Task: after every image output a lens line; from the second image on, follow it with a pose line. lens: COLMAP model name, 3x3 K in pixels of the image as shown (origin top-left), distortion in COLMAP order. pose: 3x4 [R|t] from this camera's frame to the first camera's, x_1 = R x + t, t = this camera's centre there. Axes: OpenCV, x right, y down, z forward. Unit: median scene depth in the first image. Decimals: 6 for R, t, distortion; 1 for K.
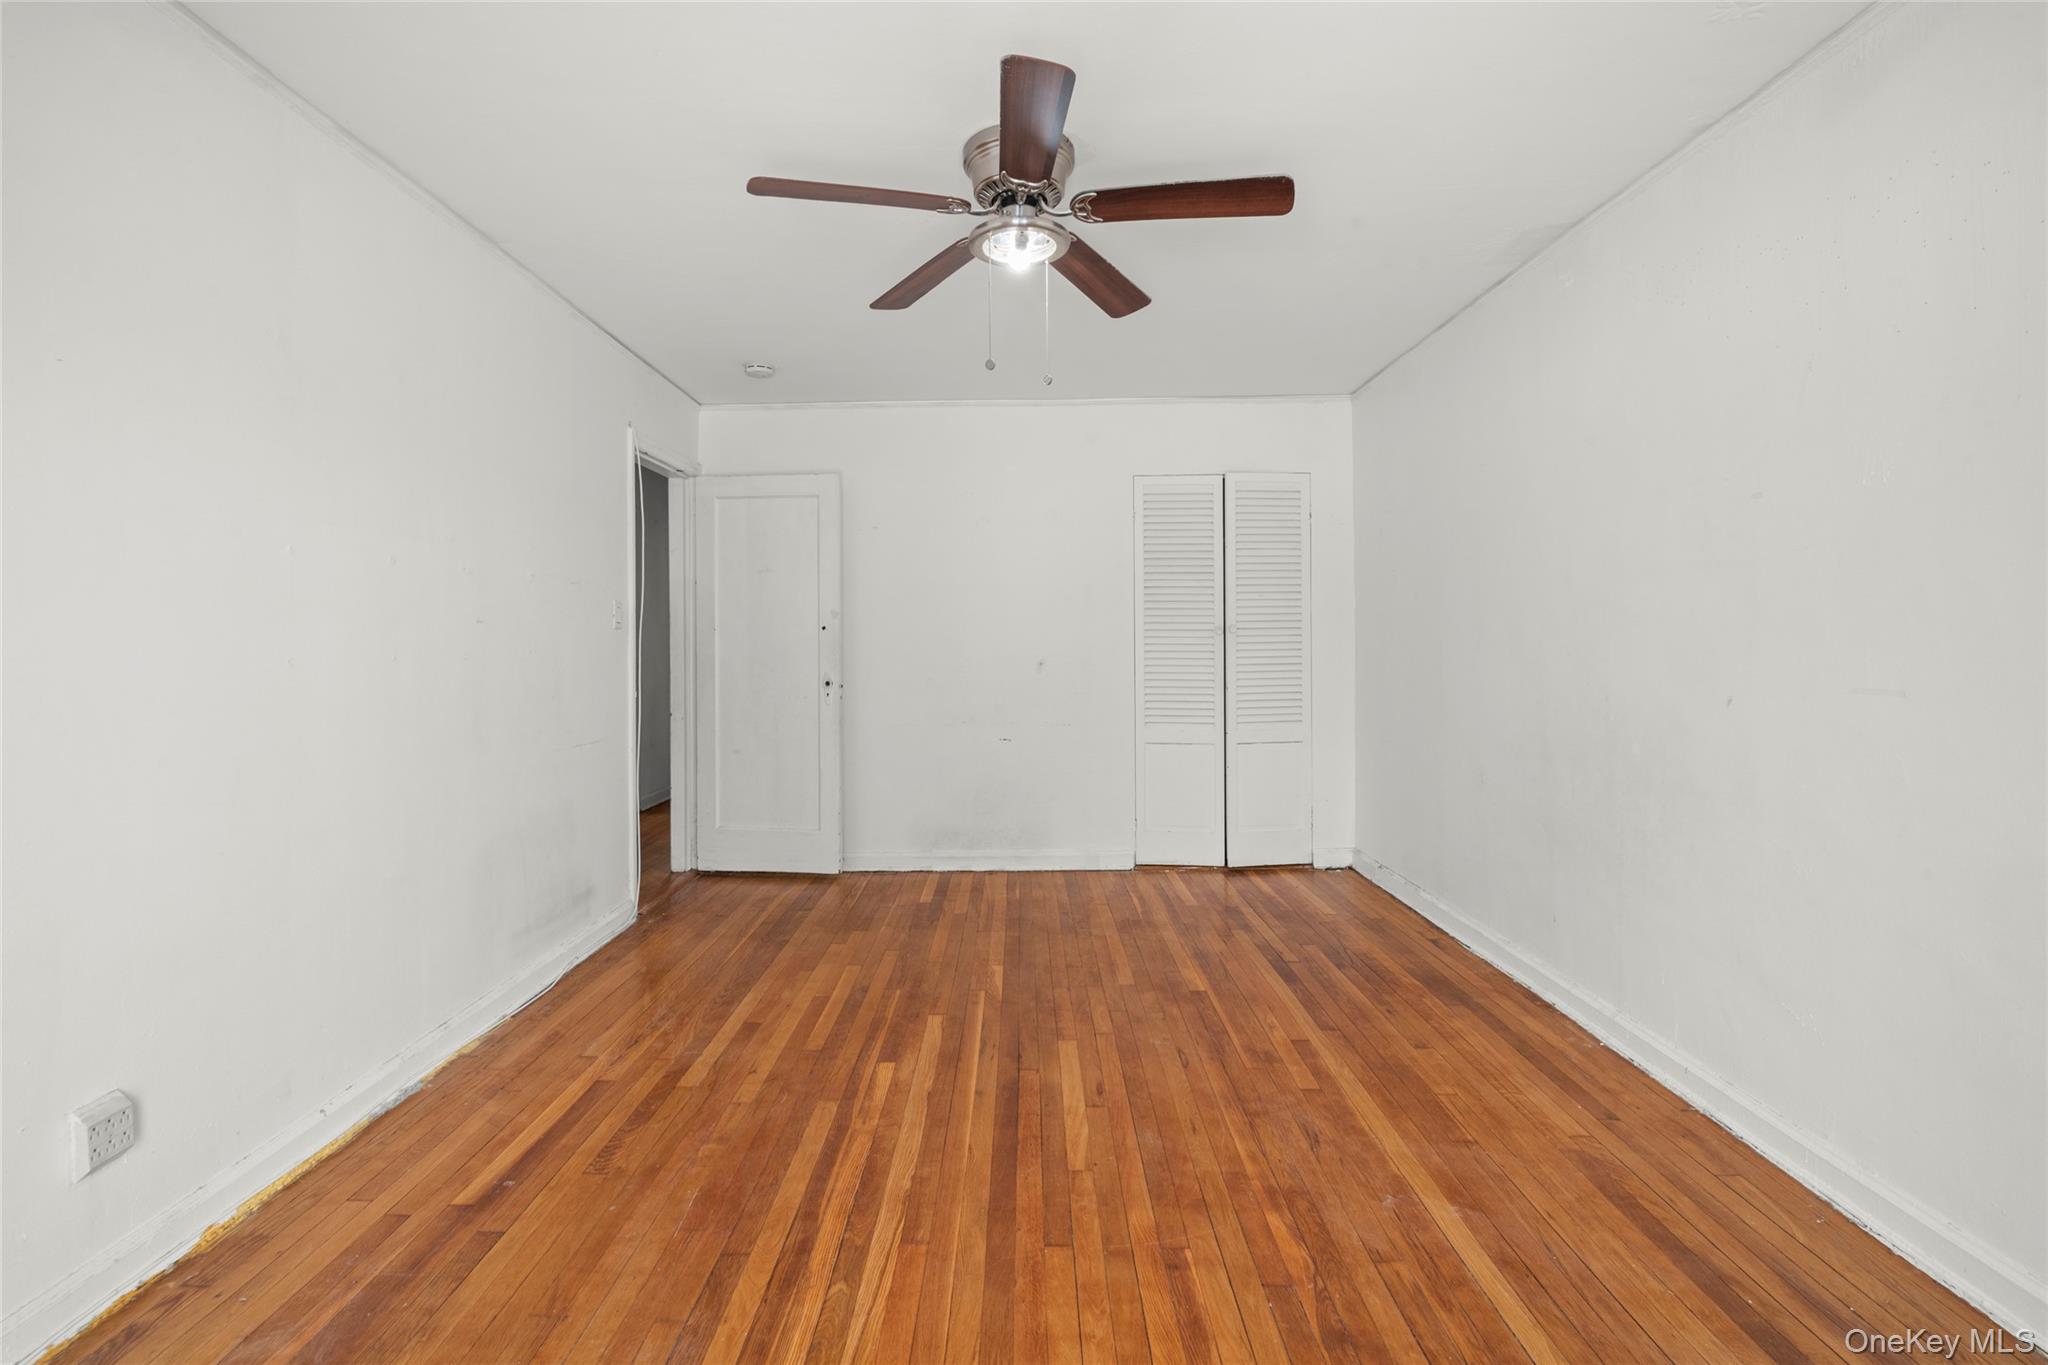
lens RADIAL K [[949.9, 0, 1026.6], [0, 949.9, 685.1], [0, 0, 1]] dist [-0.003755, -0.000428]
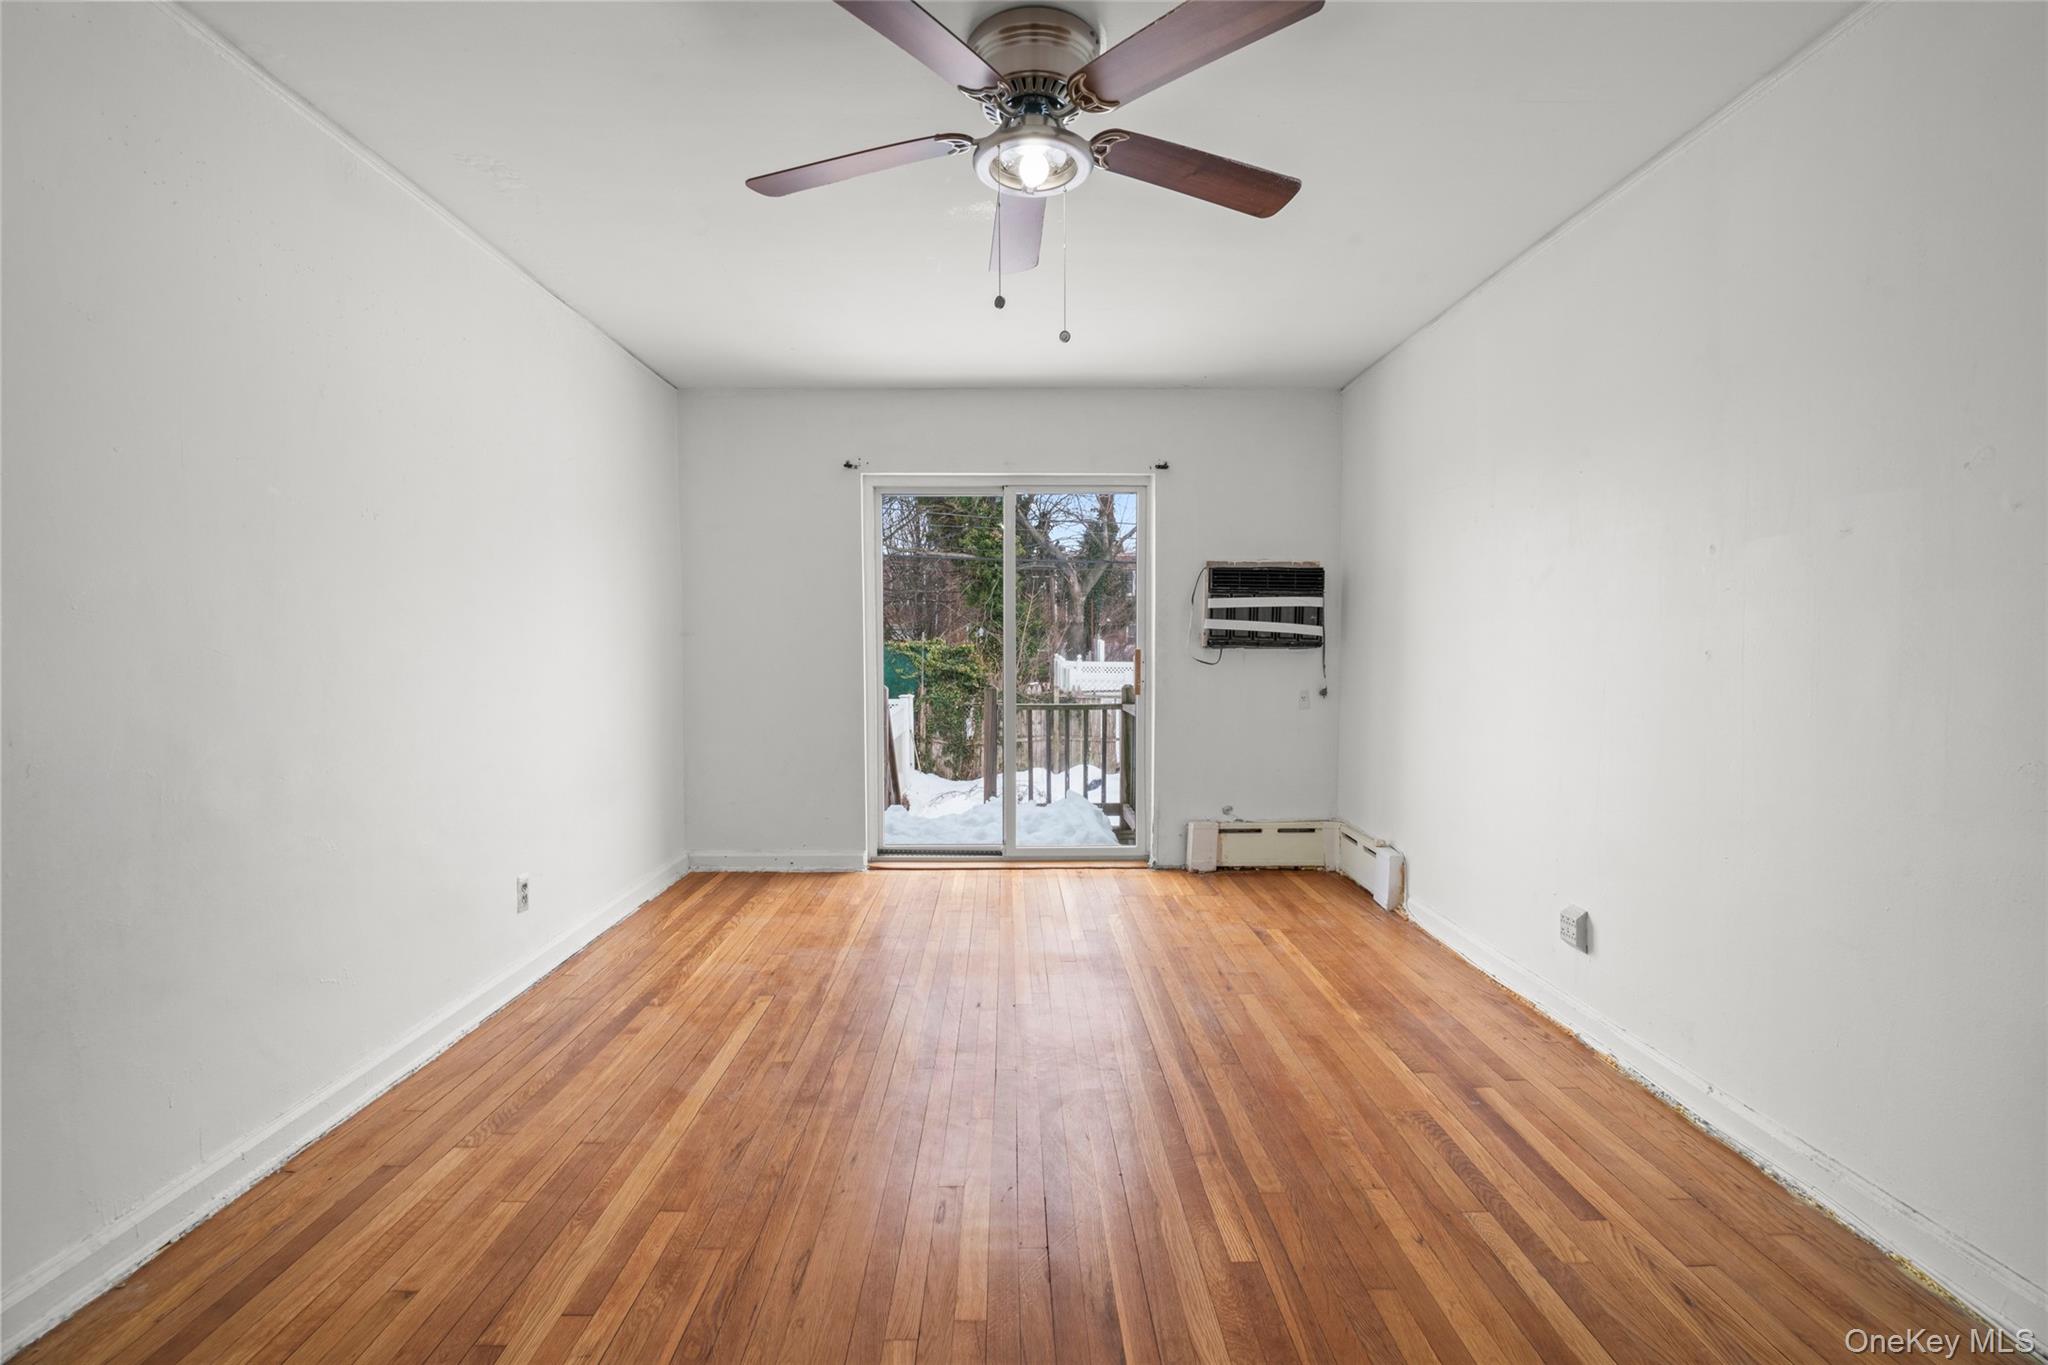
lens RADIAL K [[949.9, 0, 1026.6], [0, 949.9, 685.1], [0, 0, 1]] dist [-0.003755, -0.000428]
pose [[-0.999855, 0.004187, -0.016477, 0.020254], [0.002587, 0.995382, 0.095960, -0.088749], [0.016802, 0.095904, -0.995249, 1.905417]]
